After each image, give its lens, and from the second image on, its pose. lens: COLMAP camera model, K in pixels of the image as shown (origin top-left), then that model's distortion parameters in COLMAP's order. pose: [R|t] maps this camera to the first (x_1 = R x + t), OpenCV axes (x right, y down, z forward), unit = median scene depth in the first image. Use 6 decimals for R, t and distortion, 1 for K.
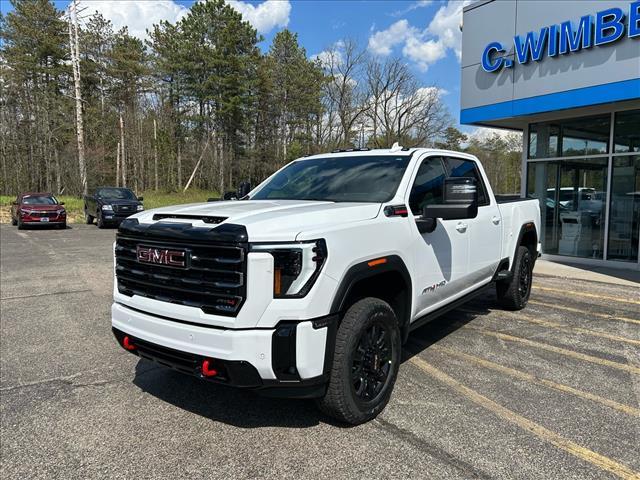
lens RADIAL K [[477.9, 0, 315.4], [0, 477.9, 248.5], [0, 0, 1]] dist [0.049769, -0.055368]
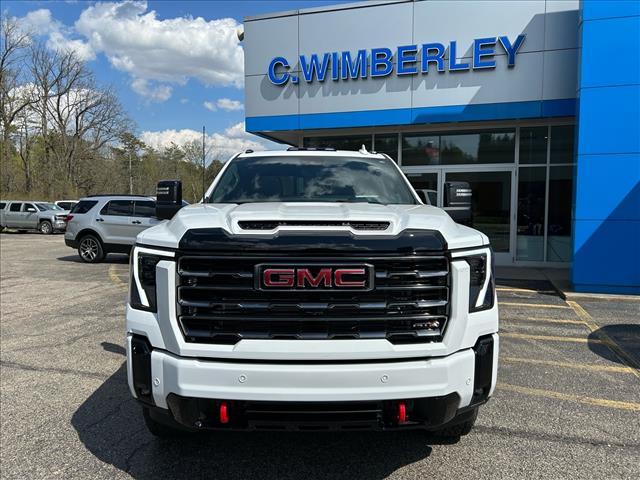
lens RADIAL K [[477.9, 0, 315.4], [0, 477.9, 248.5], [0, 0, 1]] dist [0.049769, -0.055368]
pose [[0.792374, -0.053186, 0.607713, -0.273749], [0.063258, 0.997985, 0.004863, -0.011096], [-0.606747, 0.034590, 0.794142, 0.155701]]
